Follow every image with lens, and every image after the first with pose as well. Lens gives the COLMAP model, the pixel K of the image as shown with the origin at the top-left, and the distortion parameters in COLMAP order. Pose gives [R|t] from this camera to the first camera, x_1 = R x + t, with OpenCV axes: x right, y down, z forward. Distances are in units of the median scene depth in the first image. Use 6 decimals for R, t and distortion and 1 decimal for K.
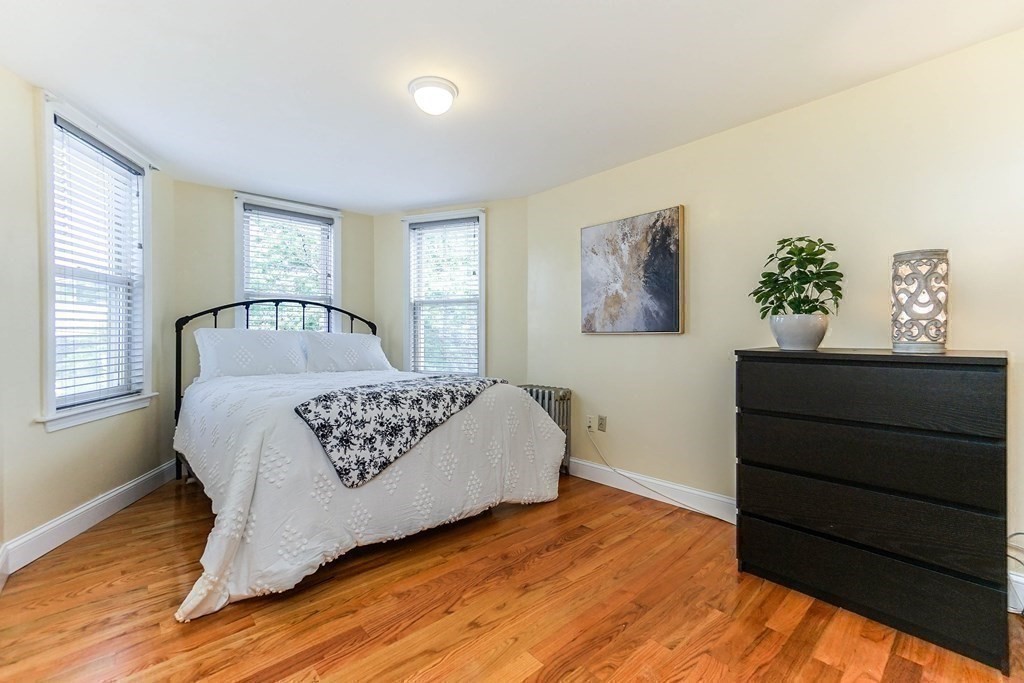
lens RADIAL K [[445.0, 0, 511.8], [0, 445.0, 343.2], [0, 0, 1]] dist [-0.011929, 0.008211]
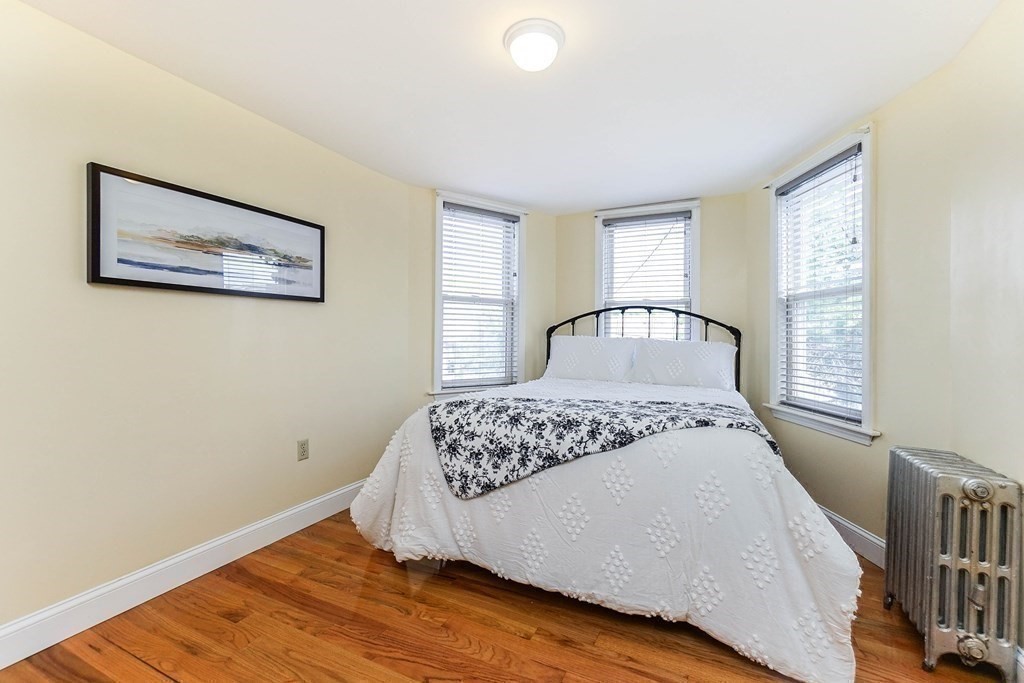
lens RADIAL K [[445.0, 0, 513.5], [0, 445.0, 339.7], [0, 0, 1]] dist [-0.011929, 0.008211]
pose [[0.364528, 0.007266, -0.931164, 0.545289], [-0.024073, 0.999709, -0.001623, -0.025986], [0.930881, 0.023007, 0.364596, 0.666687]]
